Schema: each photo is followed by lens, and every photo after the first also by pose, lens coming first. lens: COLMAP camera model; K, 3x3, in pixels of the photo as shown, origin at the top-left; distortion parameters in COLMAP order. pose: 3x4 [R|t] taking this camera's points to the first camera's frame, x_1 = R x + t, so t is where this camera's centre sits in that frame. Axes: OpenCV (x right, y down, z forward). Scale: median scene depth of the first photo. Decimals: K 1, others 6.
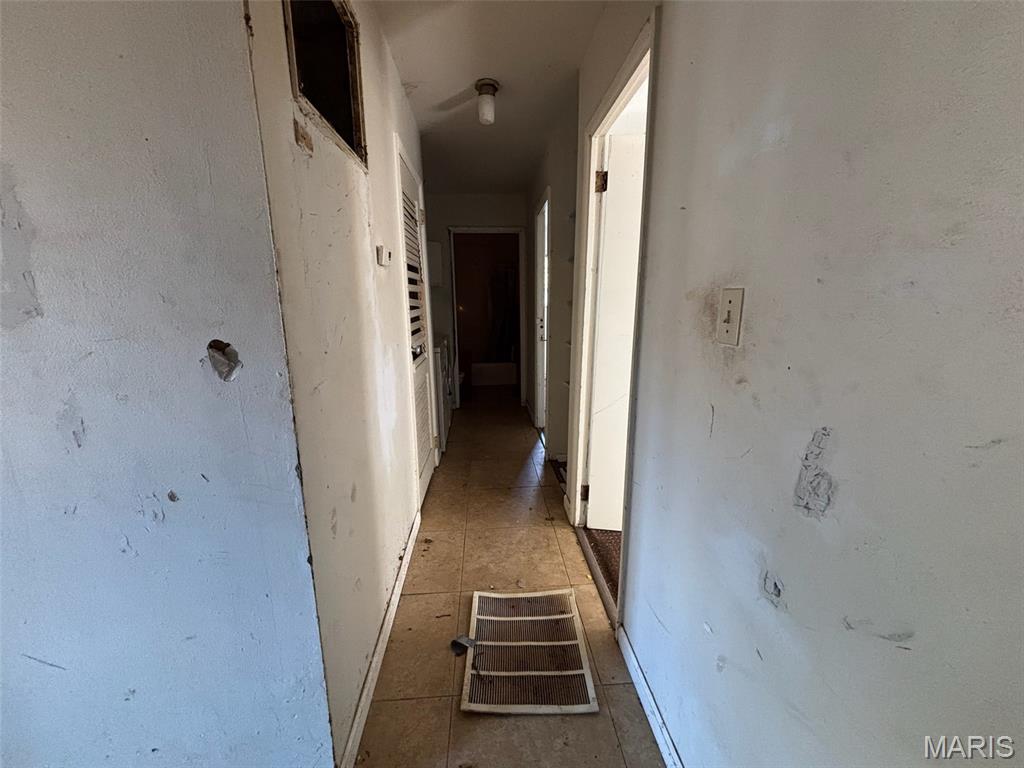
lens RADIAL K [[418.0, 0, 513.3], [0, 418.0, 382.3], [0, 0, 1]] dist [-0.000037, 0.000575]
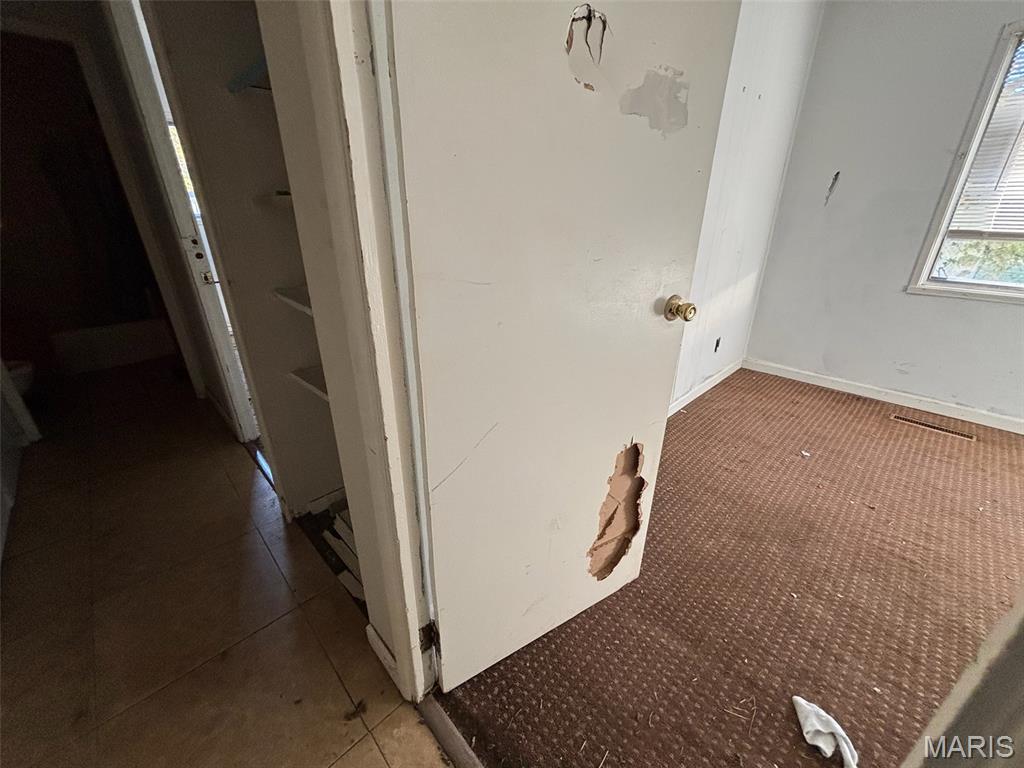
lens RADIAL K [[418.0, 0, 513.3], [0, 418.0, 382.3], [0, 0, 1]] dist [-0.000037, 0.000575]
pose [[0.769595, -0.250757, 0.587235, 0.046222], [0.127885, 0.961559, 0.243000, -0.106631], [-0.625595, -0.111914, 0.772079, 0.633085]]
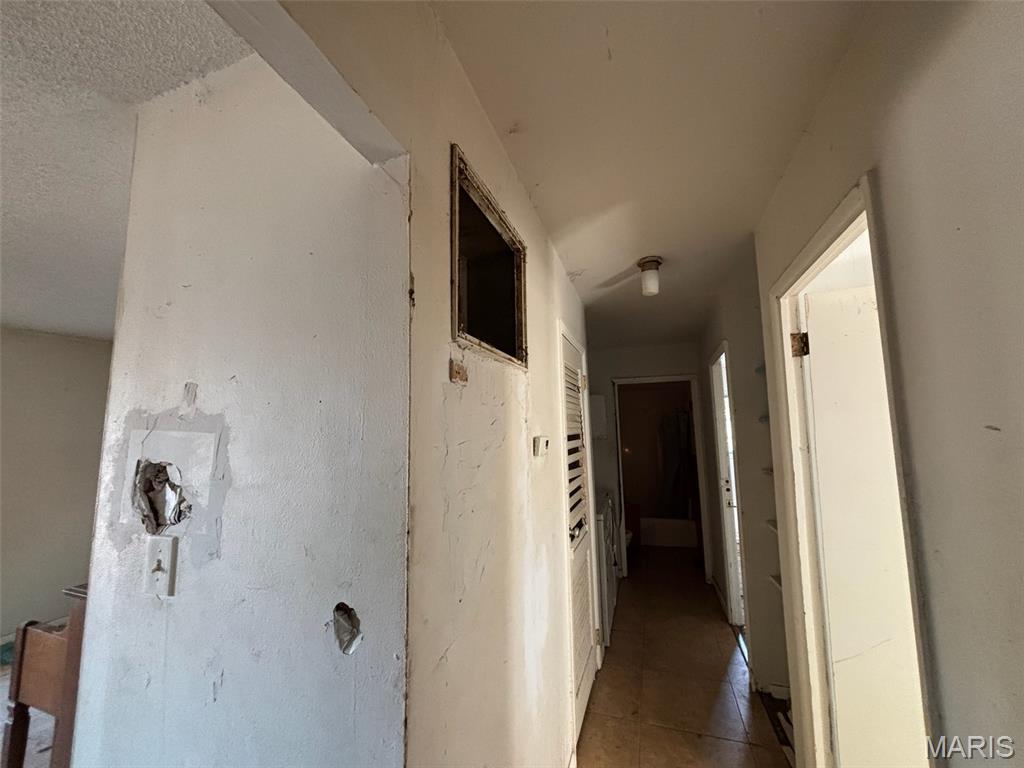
lens RADIAL K [[413.8, 0, 507.9], [0, 413.8, 376.2], [0, 0, 1]] dist [0.001244, 0.000583]
pose [[0.920504, -0.053312, -0.387080, -0.005594], [-0.071595, 0.950863, -0.301220, -0.118791], [0.384118, 0.304987, 0.871456, 0.078739]]
